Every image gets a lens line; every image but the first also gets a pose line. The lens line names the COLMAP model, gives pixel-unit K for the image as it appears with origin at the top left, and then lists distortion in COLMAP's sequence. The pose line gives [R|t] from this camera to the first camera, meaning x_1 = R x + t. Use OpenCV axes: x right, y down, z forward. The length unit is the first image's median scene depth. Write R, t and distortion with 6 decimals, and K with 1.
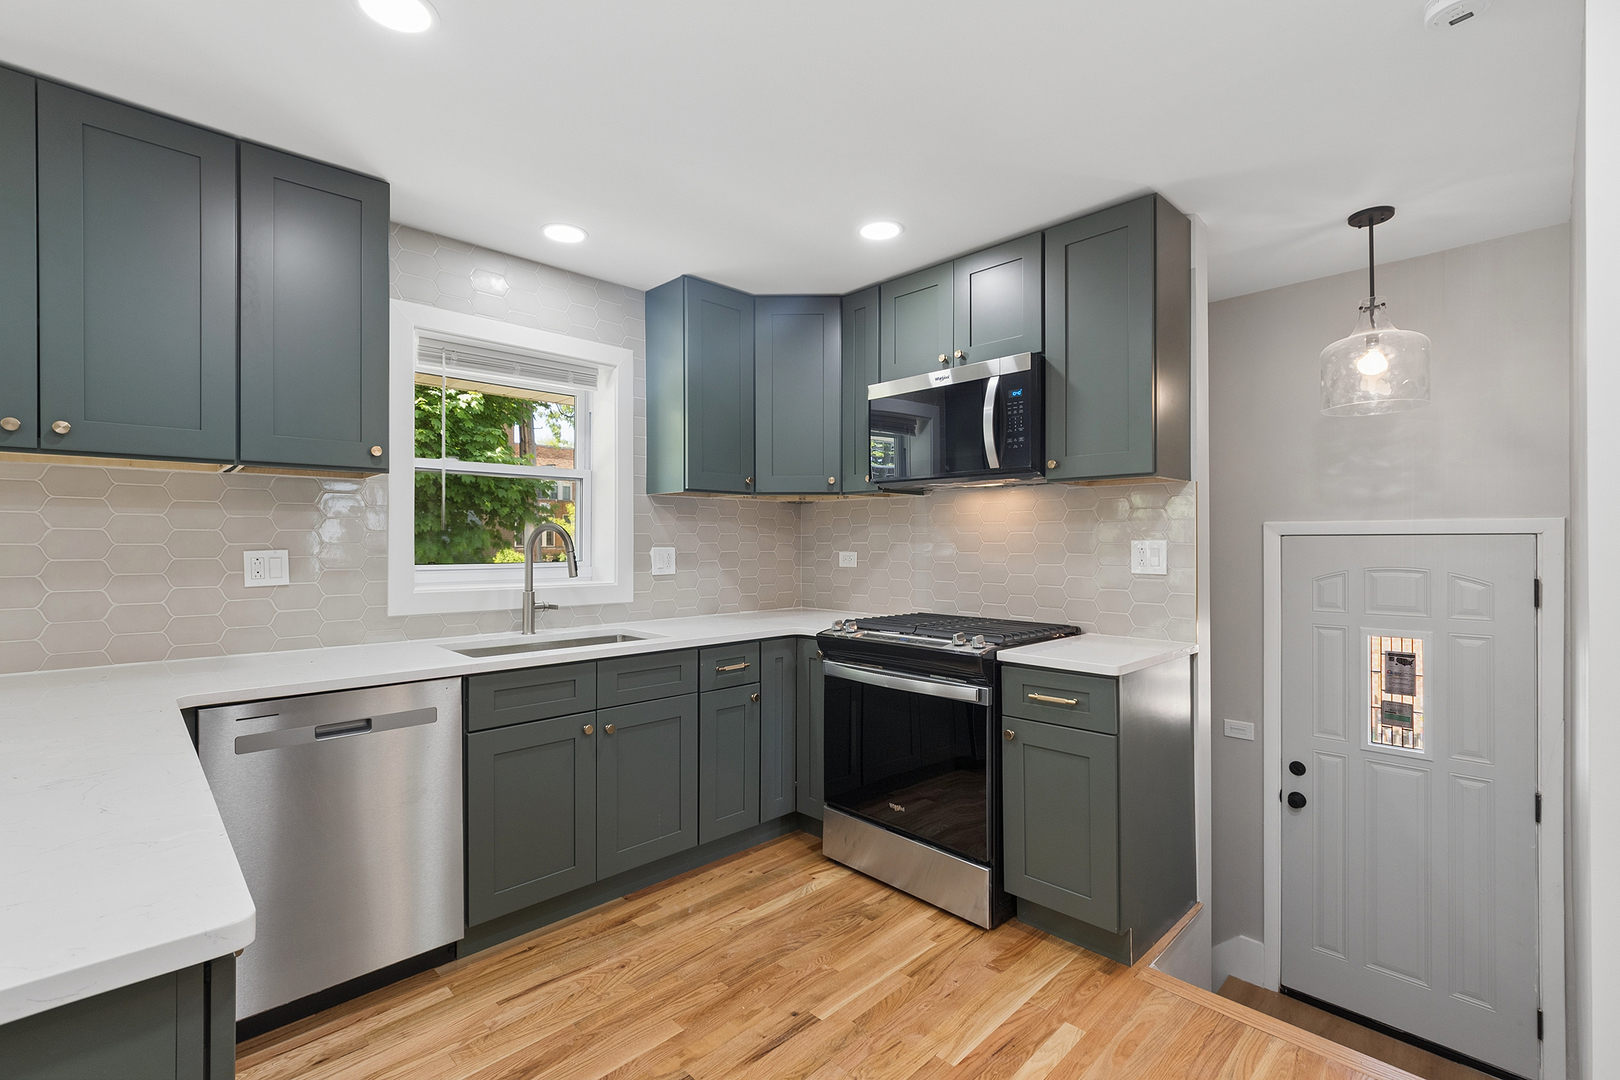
lens RADIAL K [[714.6, 0, 806.8], [0, 714.6, 539.9], [0, 0, 1]] dist [-0.000903, -0.001445]
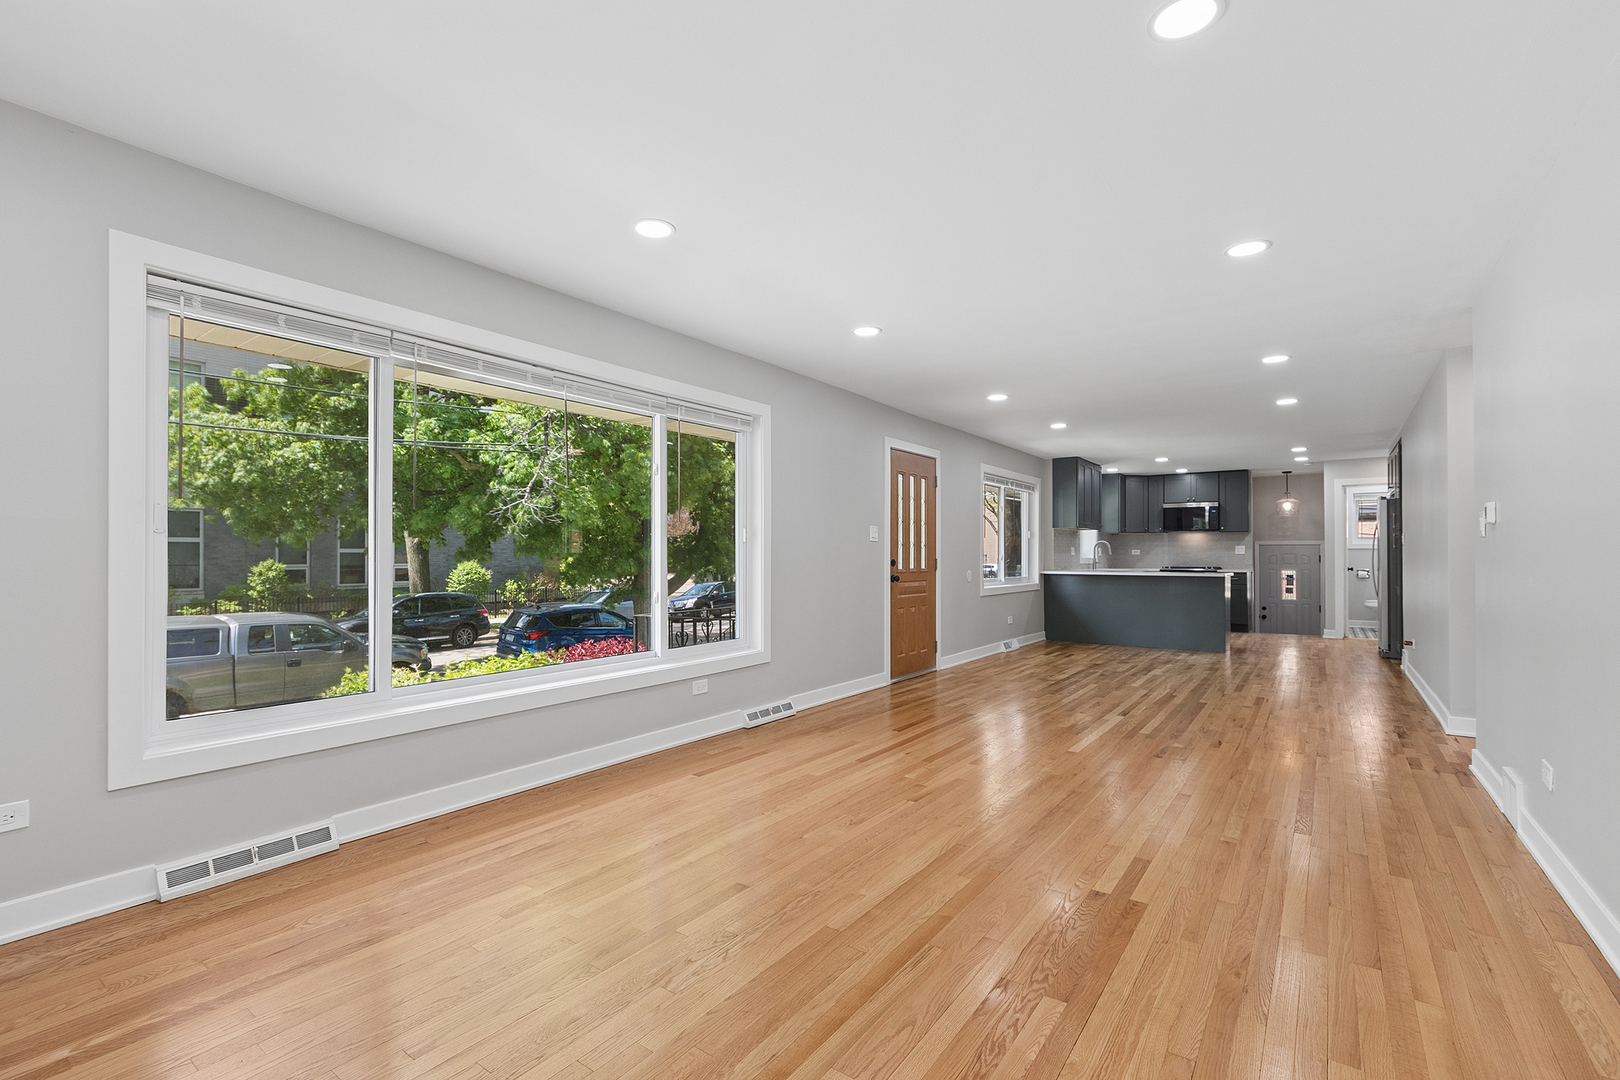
lens RADIAL K [[714.6, 0, 792.7], [0, 714.6, 537.2], [0, 0, 1]] dist [-0.000903, -0.001445]
pose [[0.987735, 0.011937, 0.155683, -2.791153], [-0.010128, 0.999872, -0.012403, 0.027150], [-0.155811, 0.010675, 0.987729, -2.759331]]
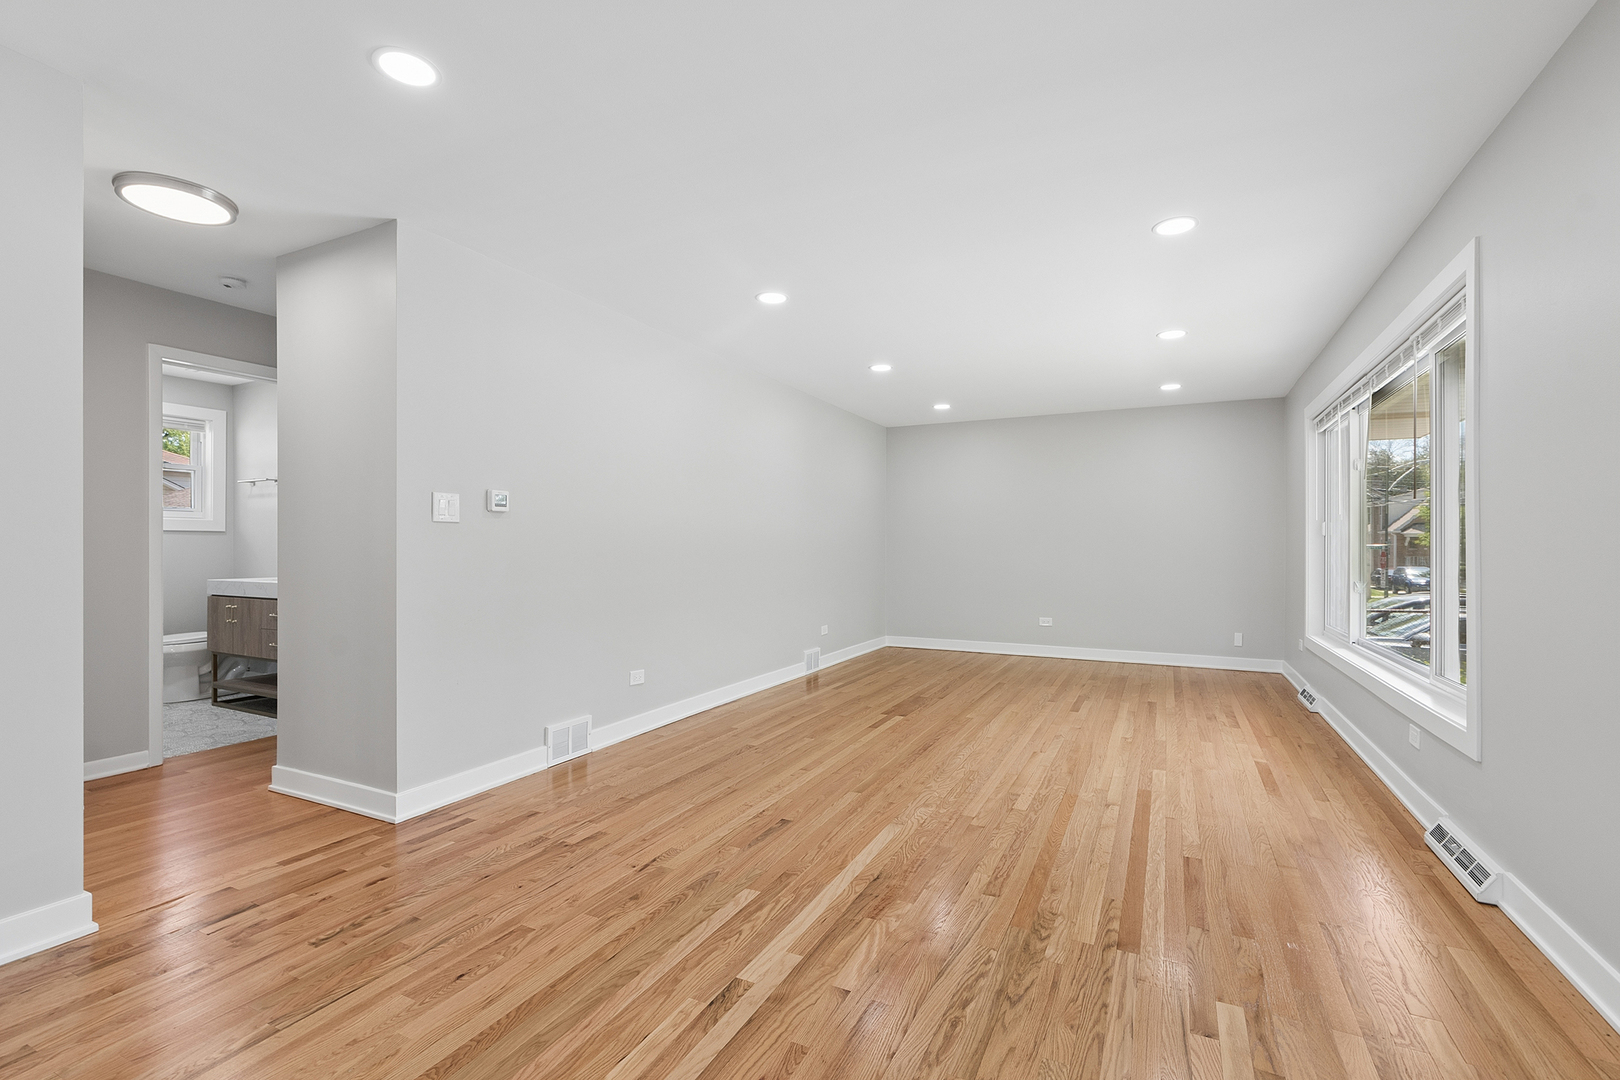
lens RADIAL K [[714.6, 0, 810.6], [0, 714.6, 551.0], [0, 0, 1]] dist [-0.000903, -0.001445]
pose [[-0.940391, -0.000082, -0.340096, -1.442901], [-0.000736, 0.999998, 0.001792, 0.062002], [0.340096, 0.001935, -0.940389, -0.316575]]
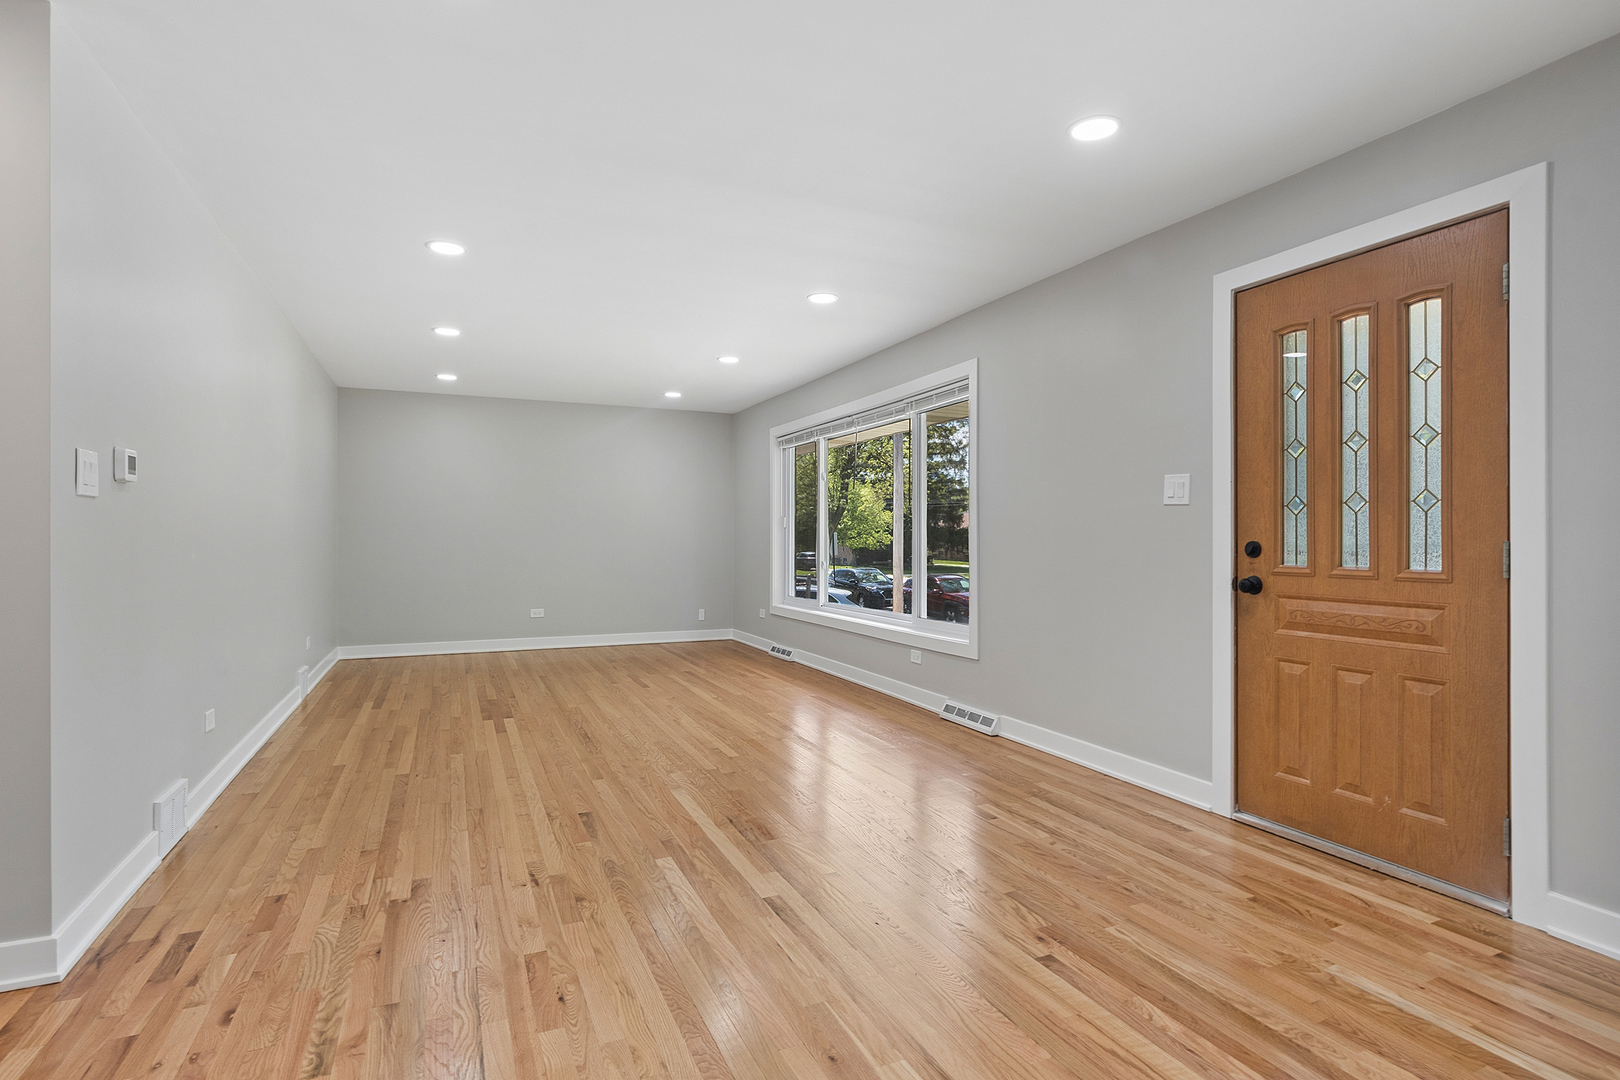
lens RADIAL K [[807.0, 0, 802.1], [0, 807.0, 525.1], [0, 0, 1]] dist [0.005878, -0.001729]
pose [[-0.344240, -0.015000, -0.938762, -0.734632], [0.001890, 0.999859, -0.016669, 0.063239], [0.938880, -0.007513, -0.344163, -0.629483]]
